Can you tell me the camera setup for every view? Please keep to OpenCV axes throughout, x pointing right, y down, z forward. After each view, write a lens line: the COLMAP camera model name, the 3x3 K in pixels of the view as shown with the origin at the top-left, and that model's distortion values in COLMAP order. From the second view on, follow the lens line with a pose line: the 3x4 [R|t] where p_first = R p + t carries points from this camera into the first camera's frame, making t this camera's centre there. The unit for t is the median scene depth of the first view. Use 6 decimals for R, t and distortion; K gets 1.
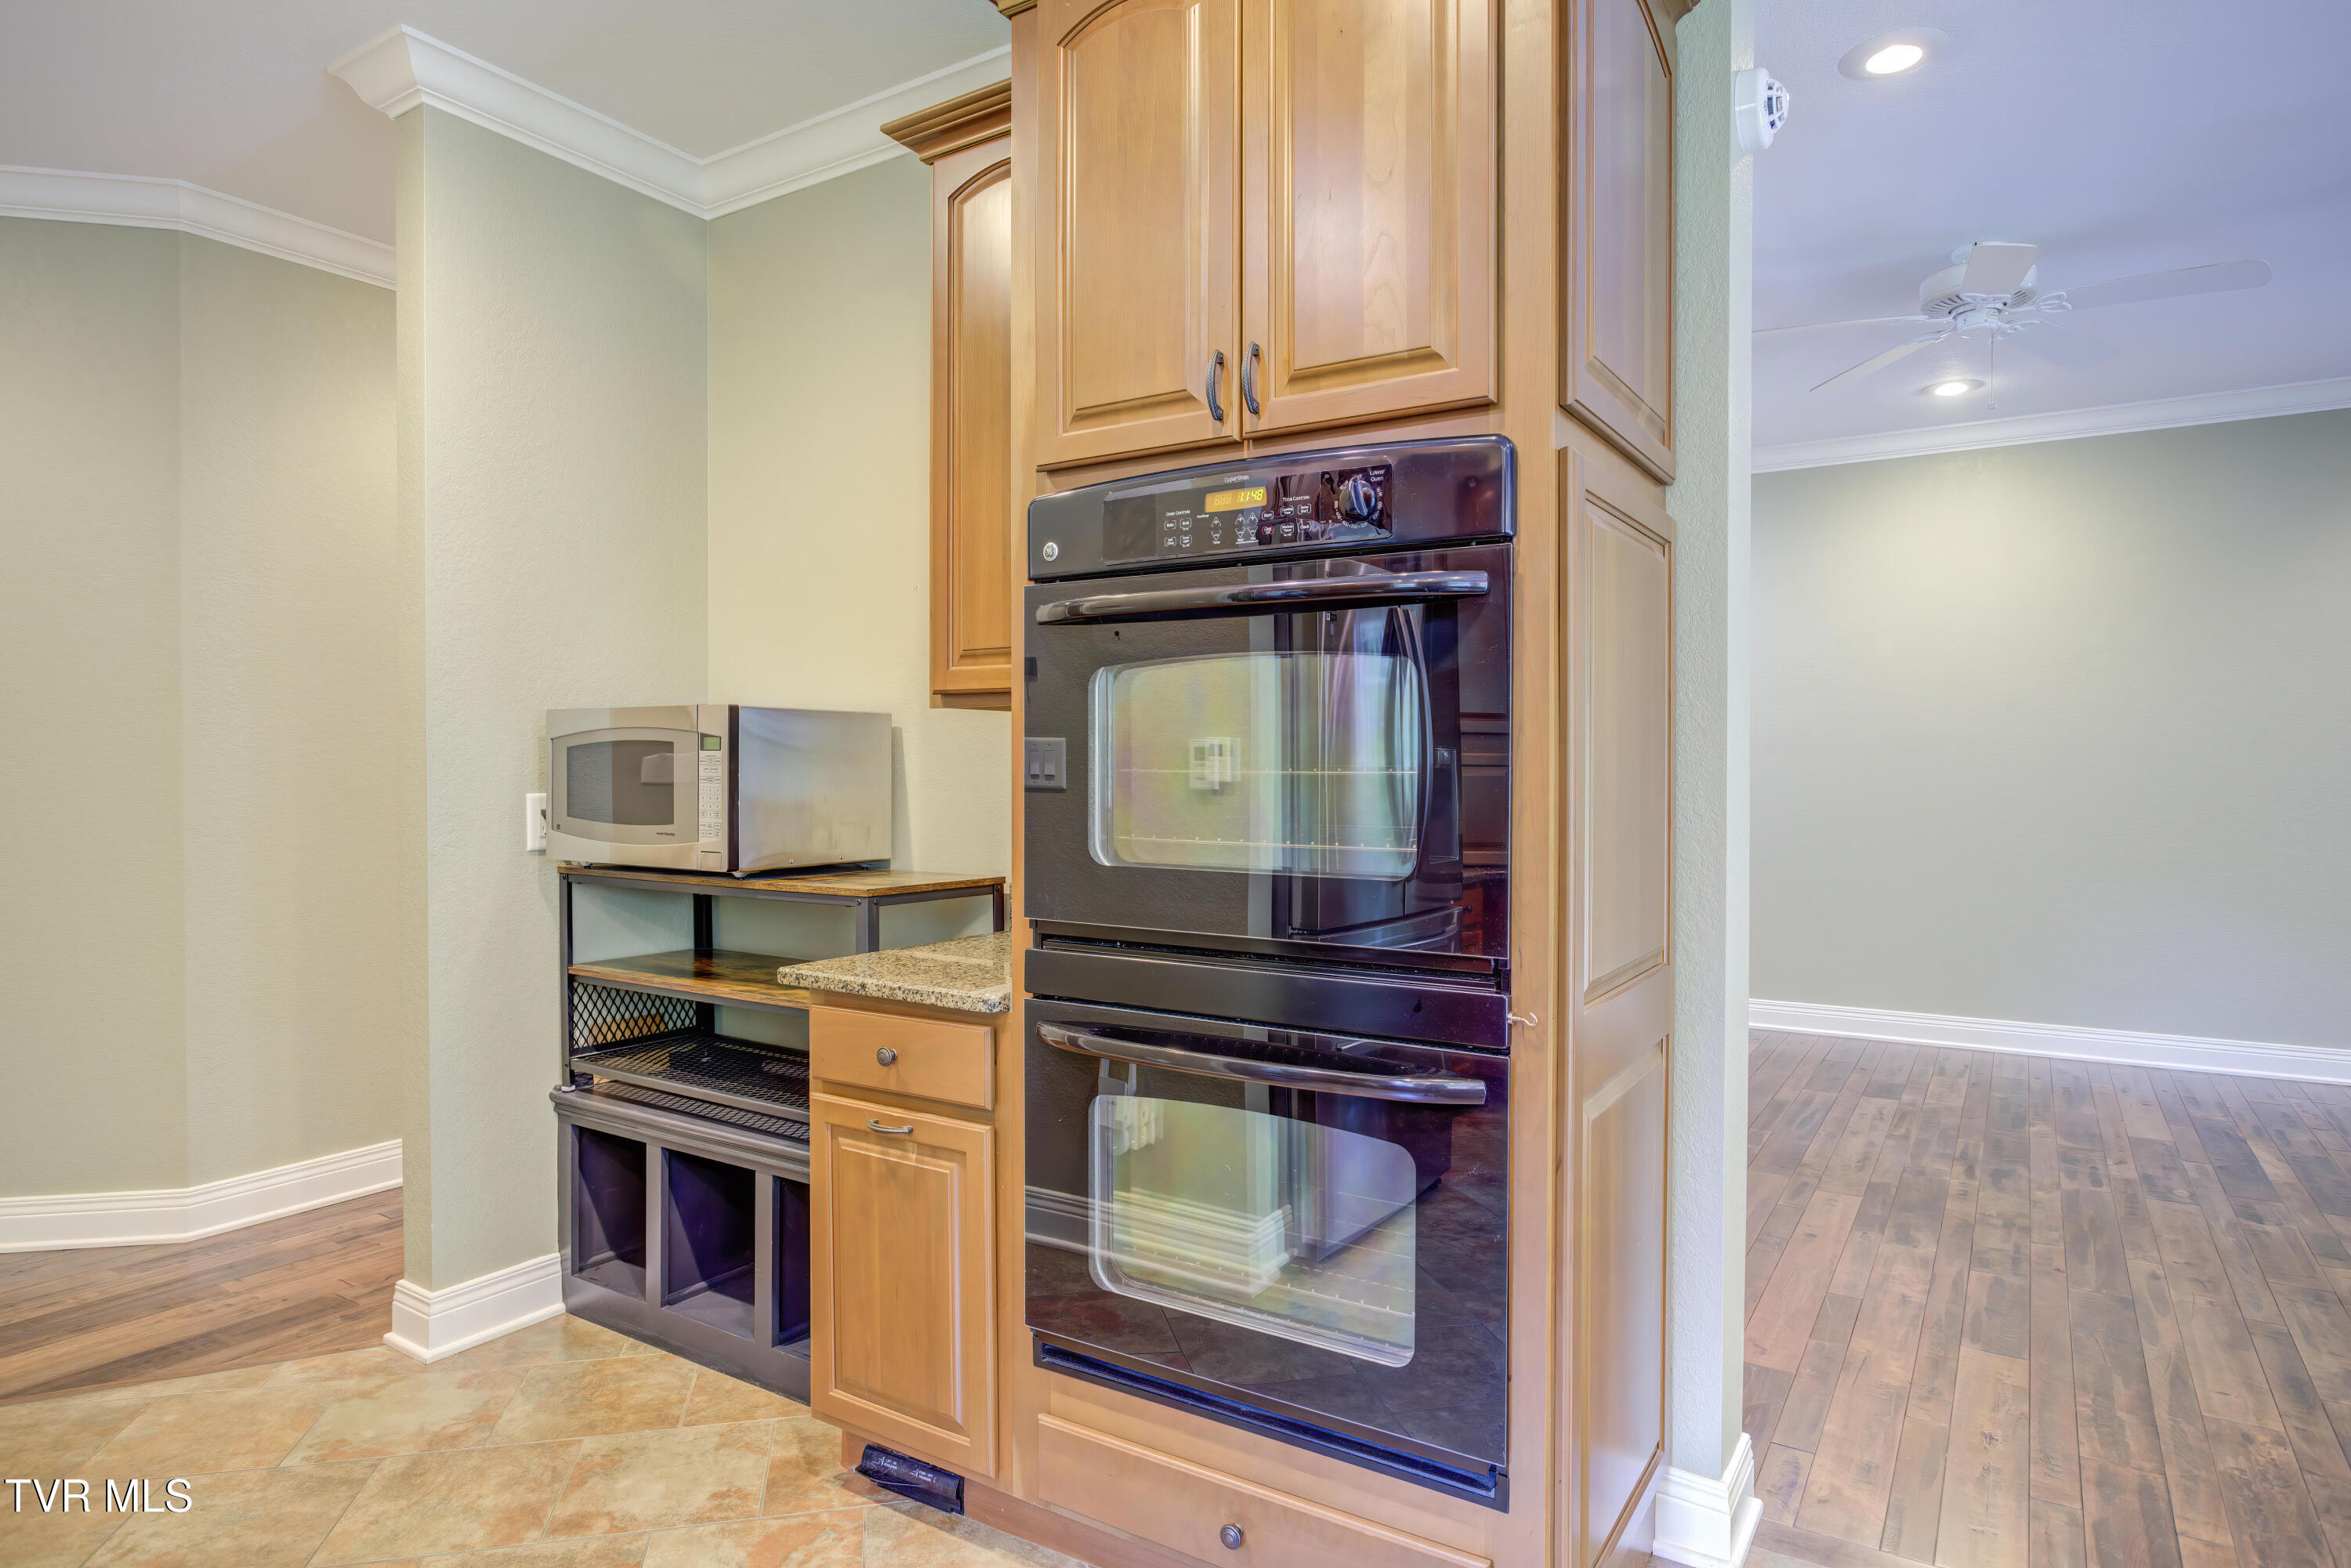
lens RADIAL K [[1334.1, 0, 1177.2], [0, 1334.1, 776.2], [0, 0, 1]] dist [-0.014555, 0.002970]
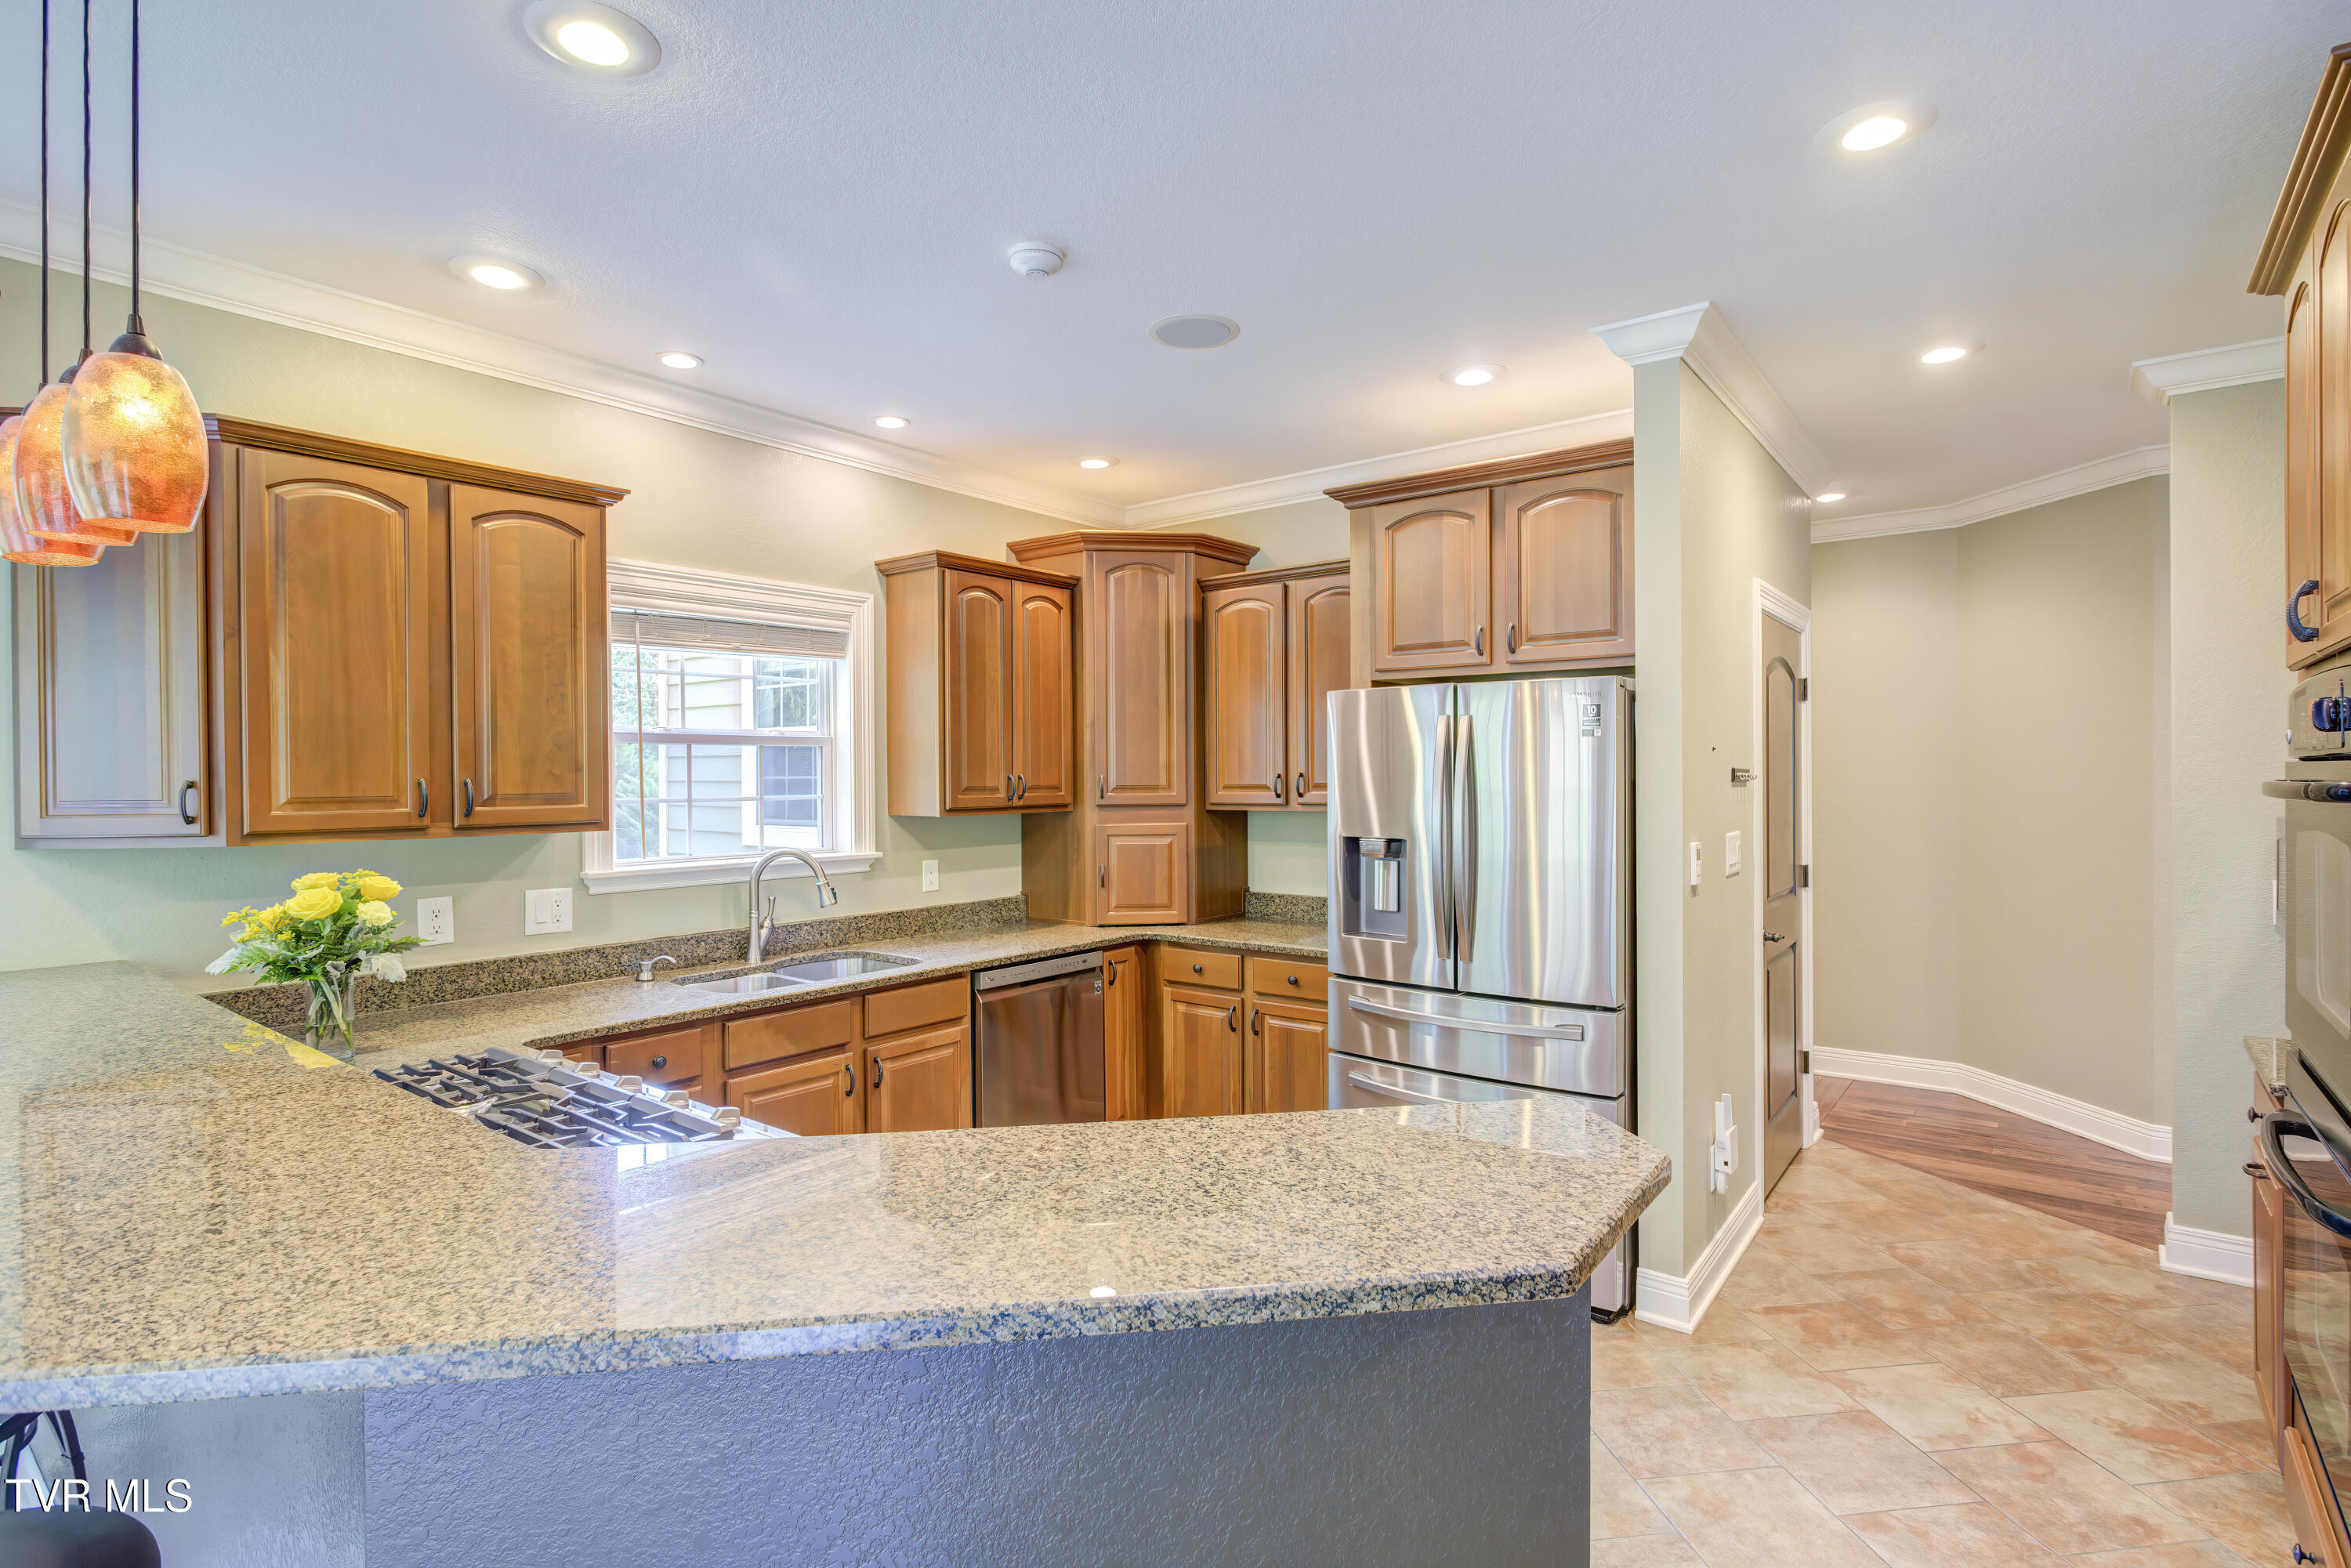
lens RADIAL K [[1139.3, 0, 1161.4], [0, 1139.3, 789.4], [0, 0, 1]] dist [-0.007057, -0.000287]
pose [[-0.101698, 0.014571, -0.994709, 0.819513], [-0.003706, 0.999880, 0.015025, -0.101058], [0.994808, 0.005215, -0.101632, 0.041051]]
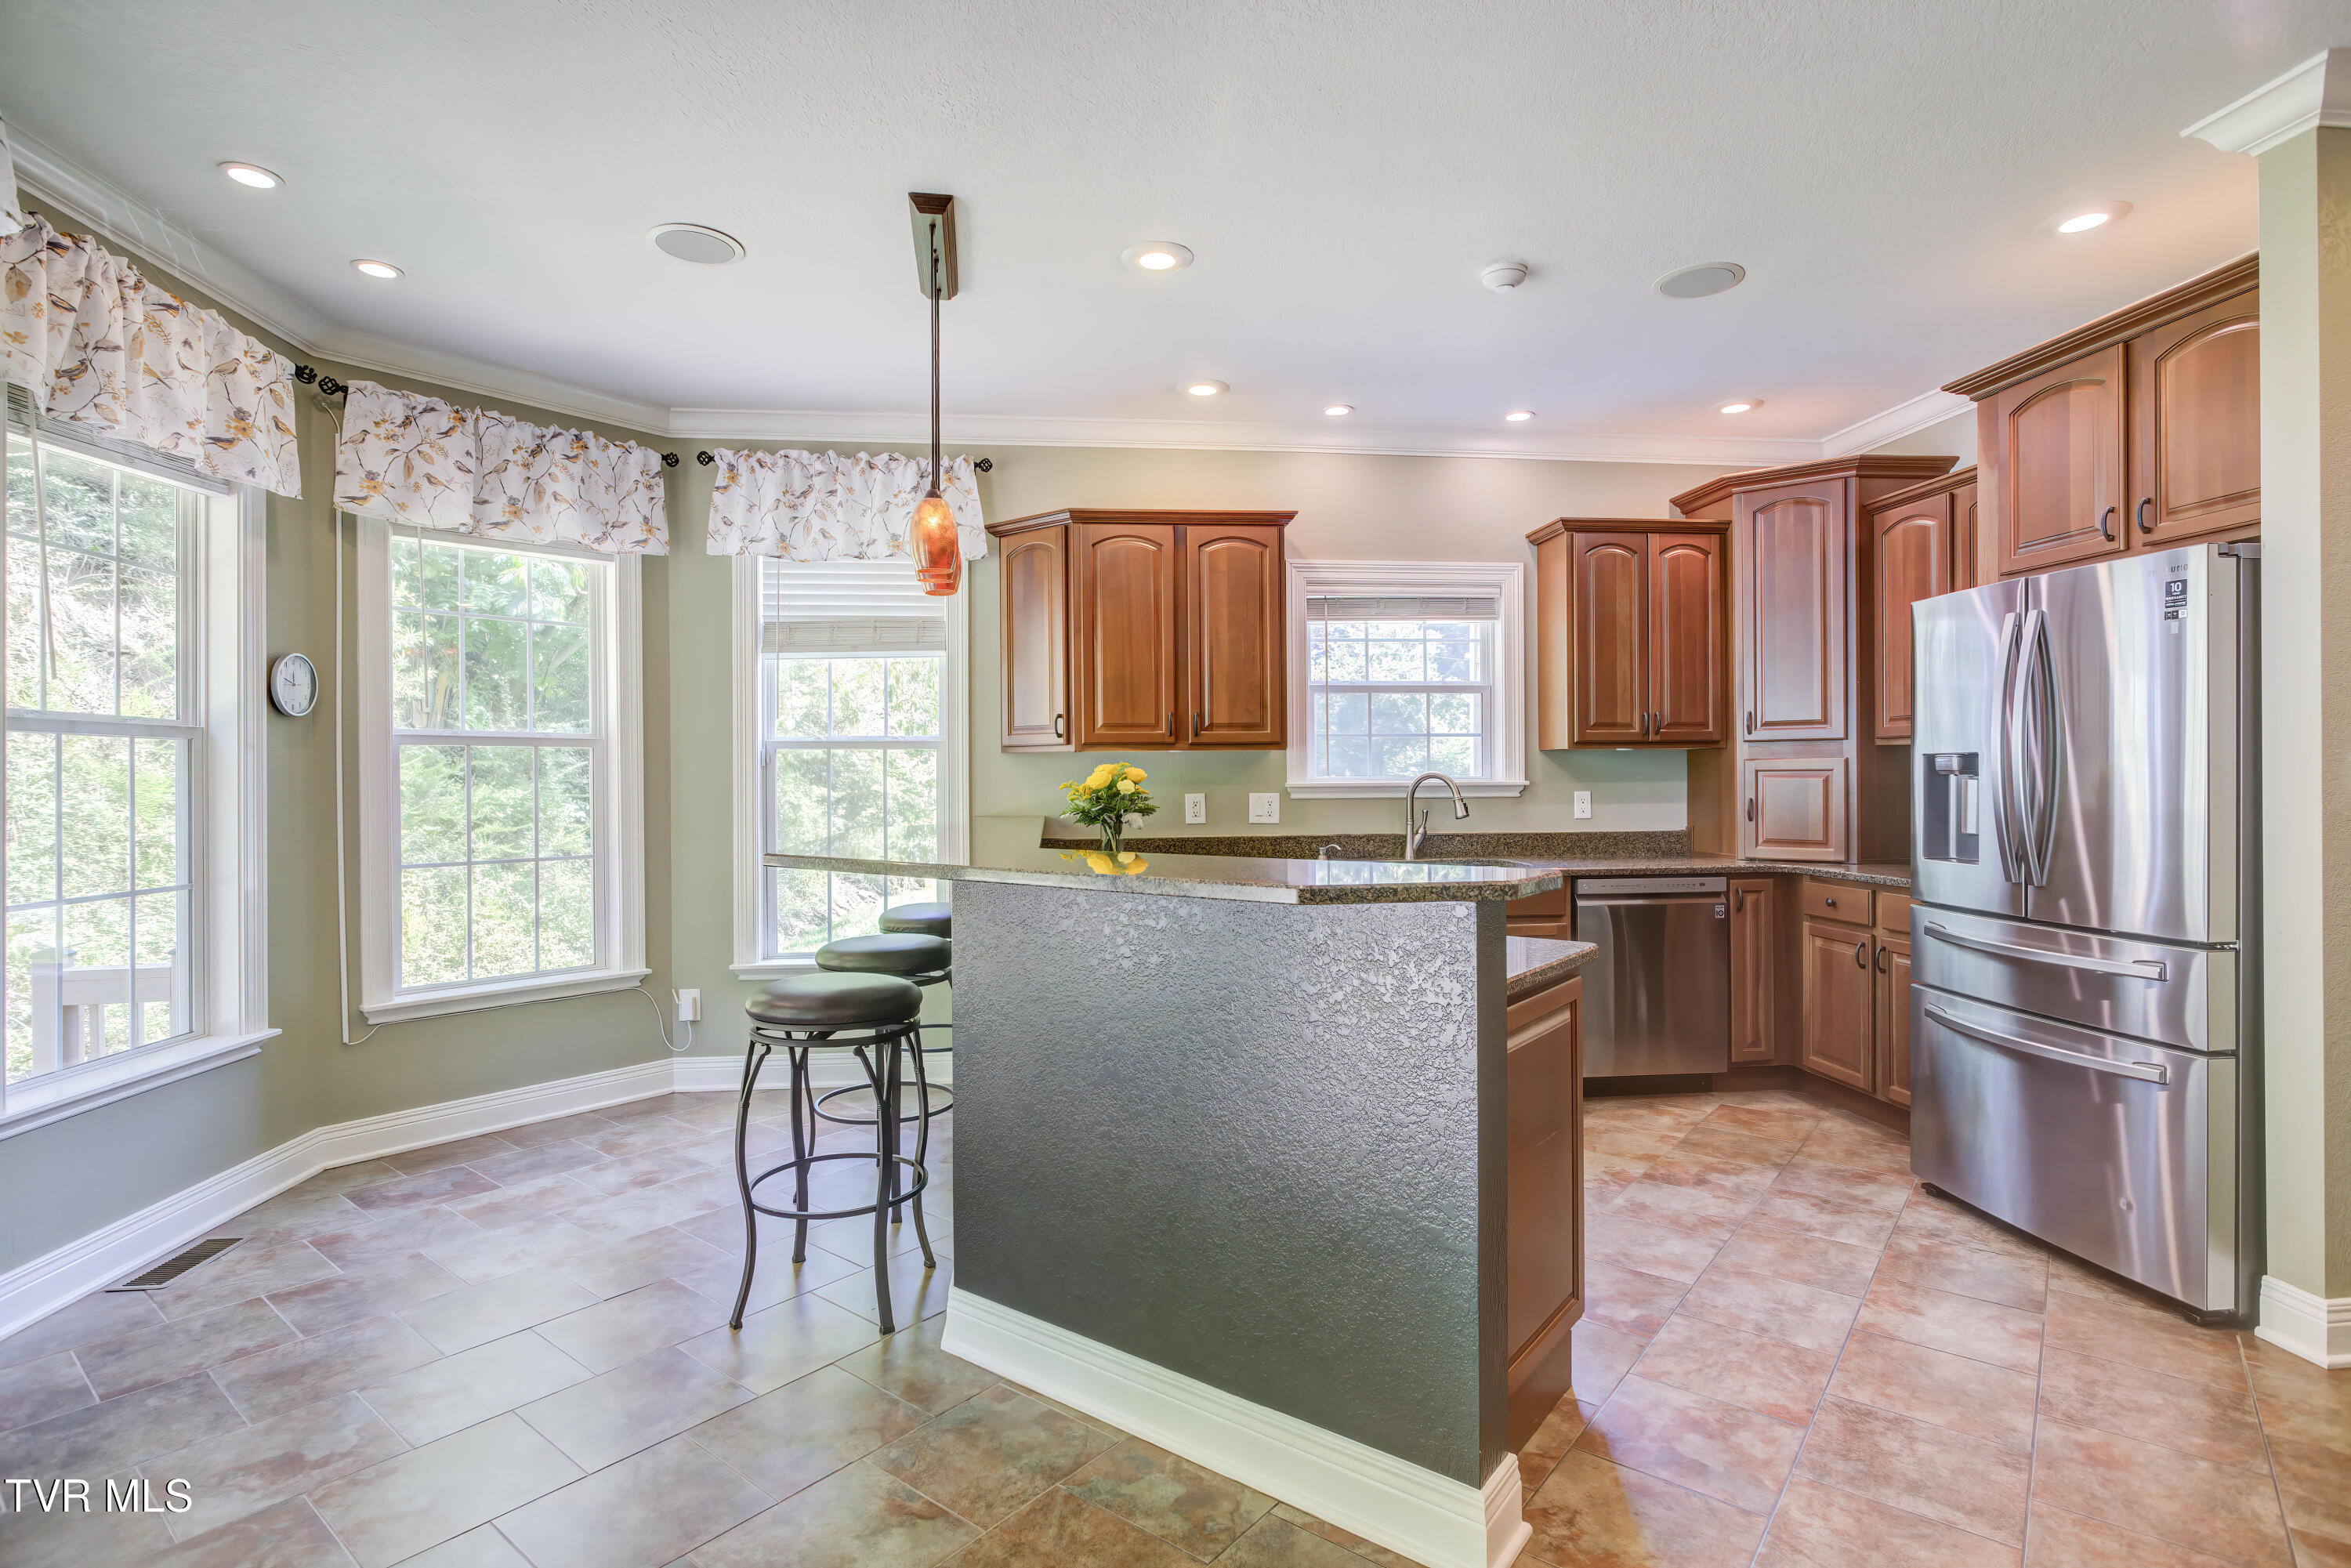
lens RADIAL K [[1139.3, 0, 1183.0], [0, 1139.3, 771.4], [0, 0, 1]] dist [-0.007057, -0.000287]
pose [[-0.776025, 0.003733, -0.630691, 0.899942], [0.000686, 0.999987, 0.005074, -0.010758], [0.630701, 0.003505, -0.776018, 0.597948]]
